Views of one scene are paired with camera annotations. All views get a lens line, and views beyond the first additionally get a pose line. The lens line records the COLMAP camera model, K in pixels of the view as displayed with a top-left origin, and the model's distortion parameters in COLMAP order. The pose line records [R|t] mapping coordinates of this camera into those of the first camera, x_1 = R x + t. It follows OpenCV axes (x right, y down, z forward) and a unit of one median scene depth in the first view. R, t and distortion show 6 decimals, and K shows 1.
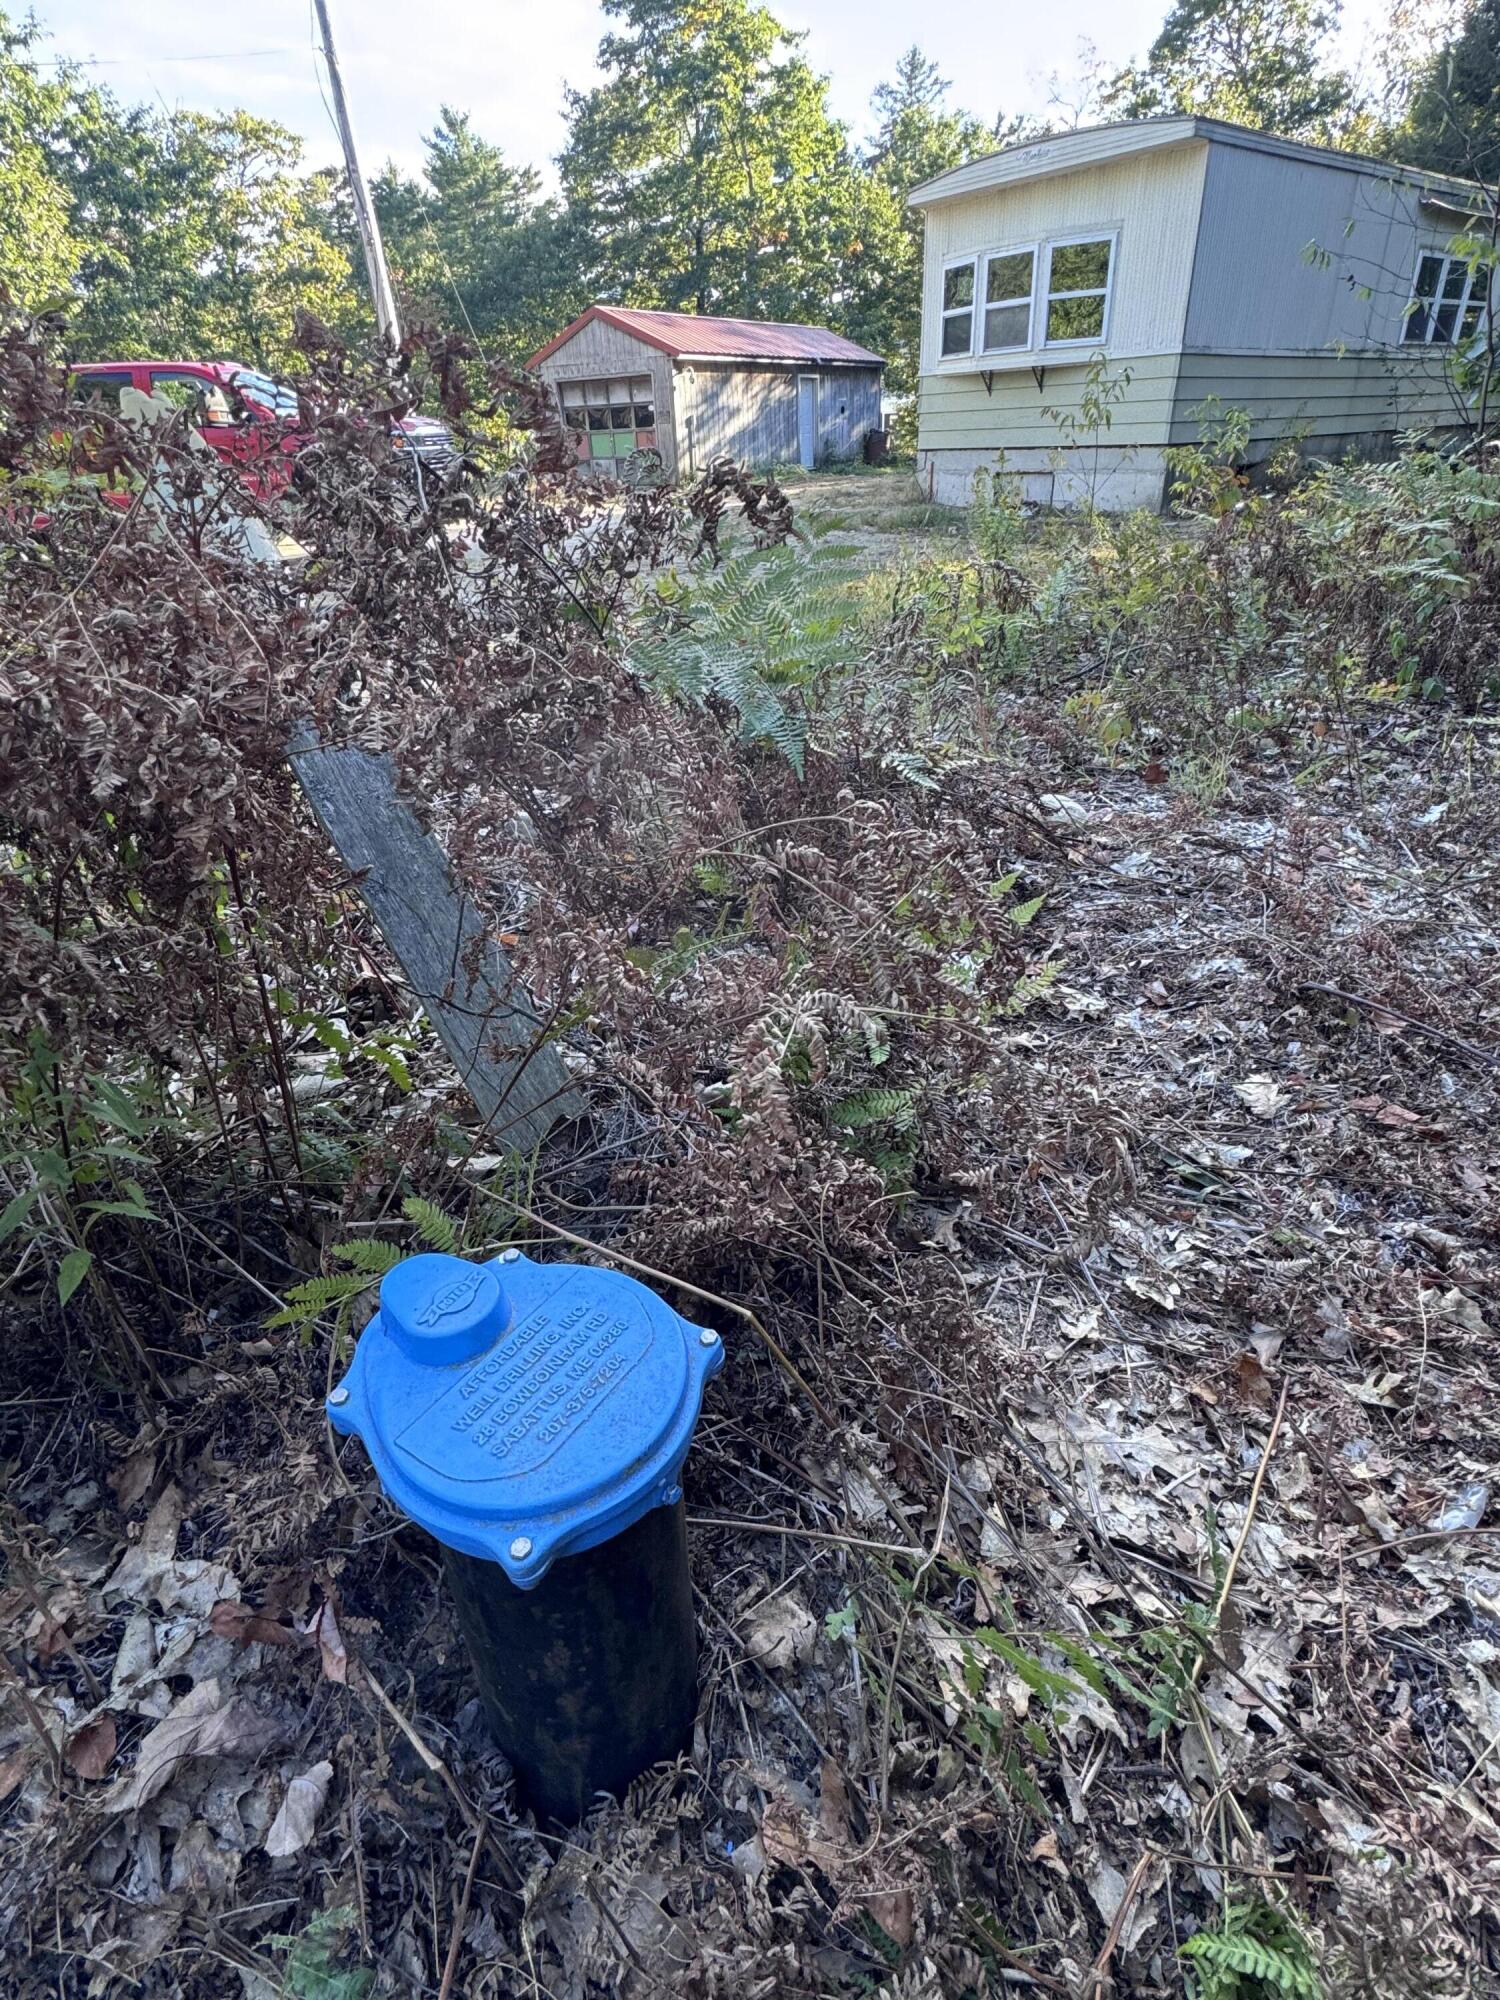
lens RADIAL K [[1043.2, 0, 748.1], [0, 1043.2, 989.3], [0, 0, 1]] dist [0.002060, 0.000706]
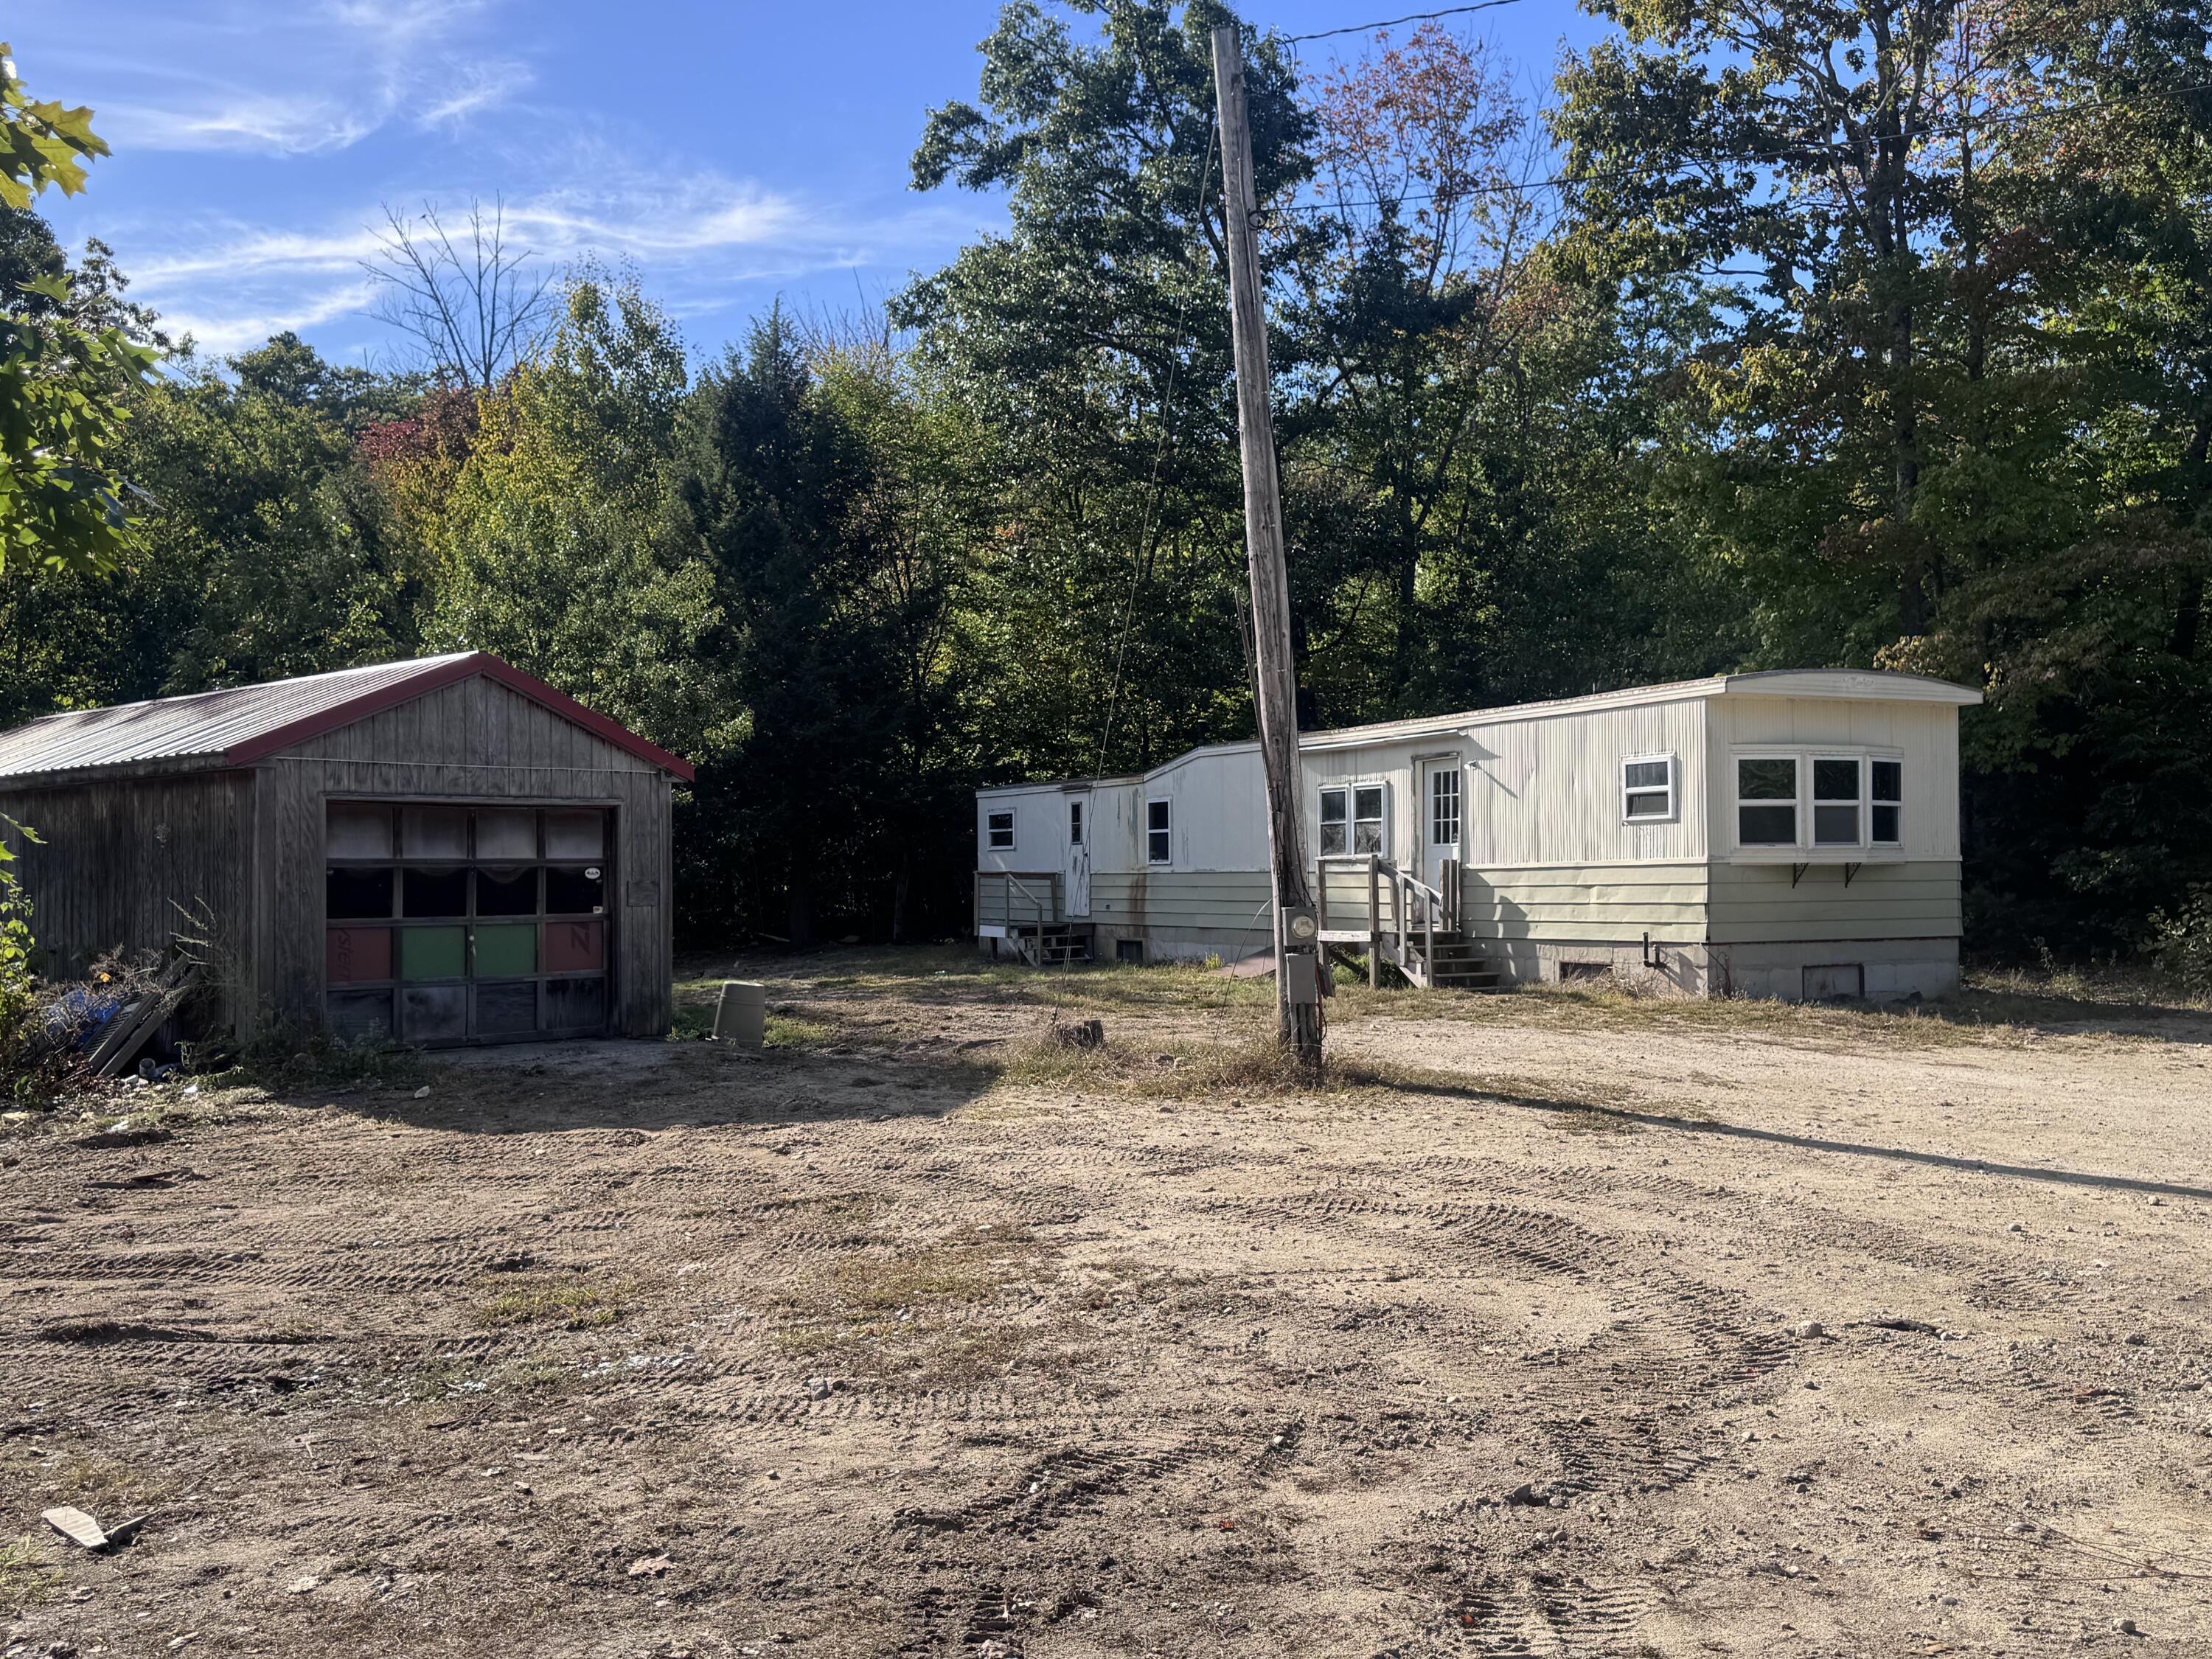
lens RADIAL K [[2043.5, 0, 1104.6], [0, 2043.5, 827.4], [0, 0, 1]] dist [0.040838, 0.000000]
pose [[0.190737, 0.062276, 0.979664, -1.535633], [0.464833, 0.873276, -0.146014, -0.620436], [-0.864610, 0.483230, 0.137618, 1.218107]]
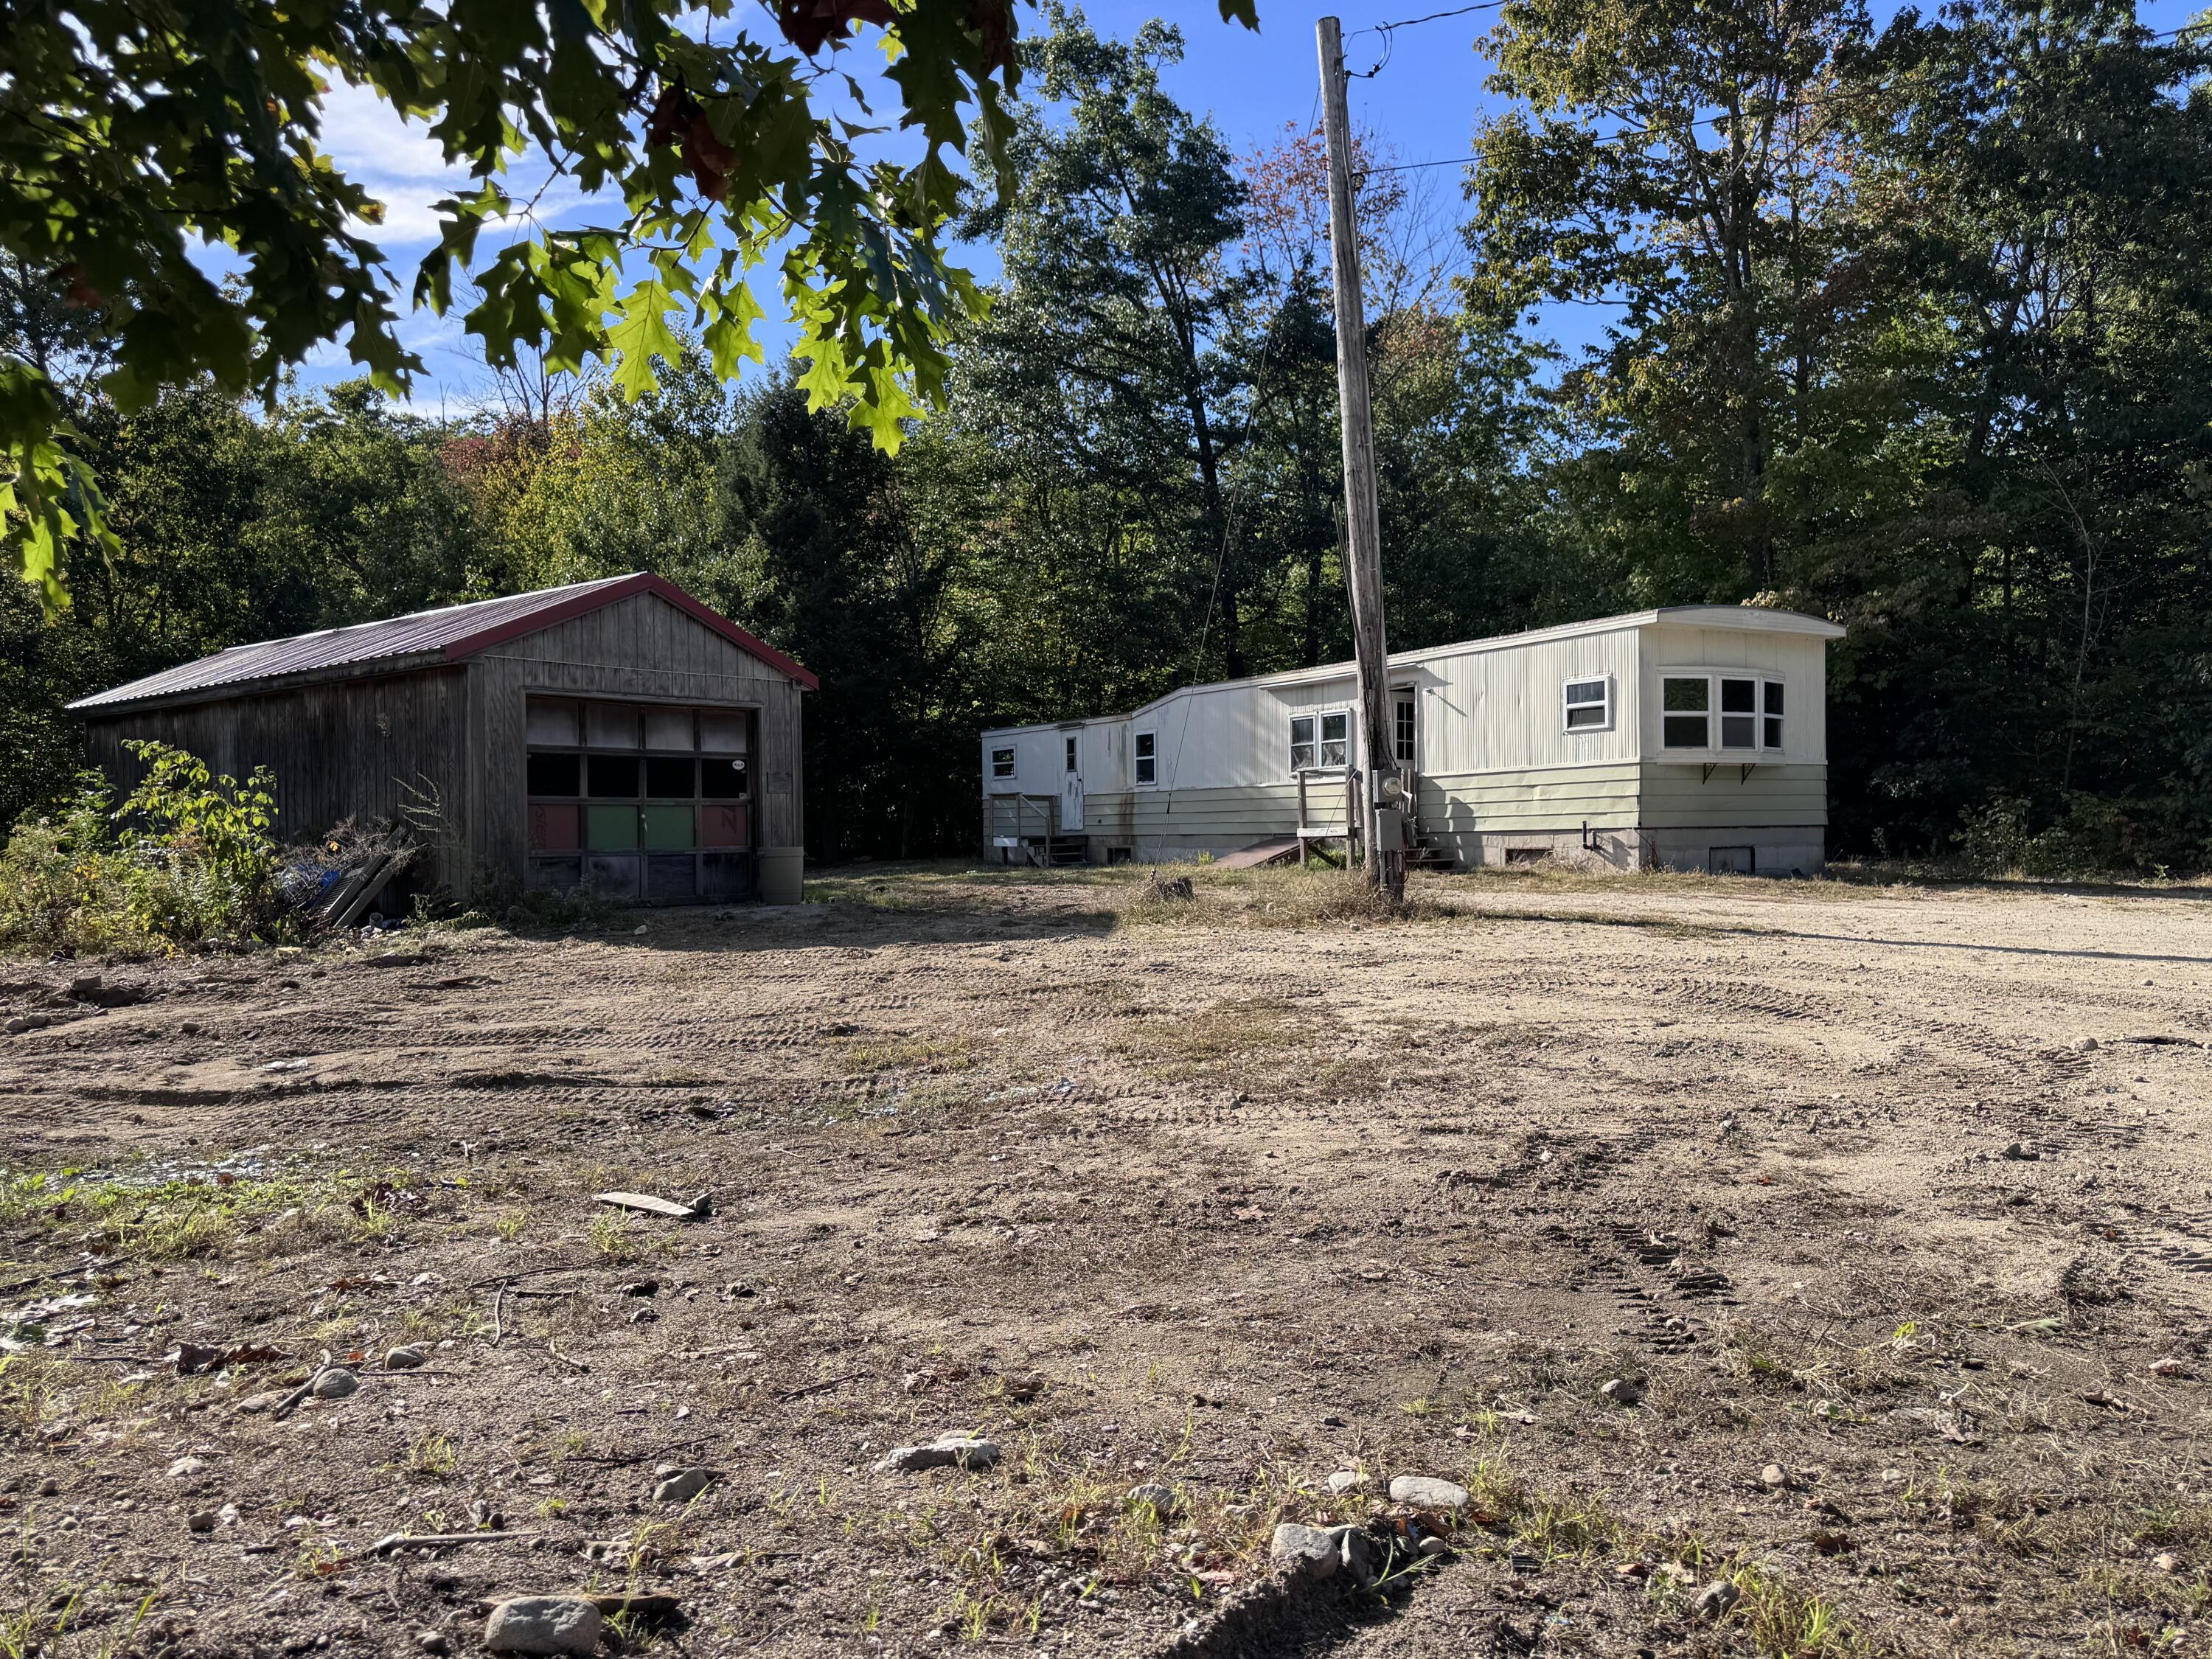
lens RADIAL K [[1613.7, 0, 1097.4], [0, 1613.7, 841.2], [0, 0, 1]] dist [0.036510, -0.031277]
pose [[0.134545, 0.033657, 0.990336, -1.481408], [0.474105, 0.875419, -0.094162, -0.645872], [-0.870128, 0.482192, 0.101826, 1.380158]]
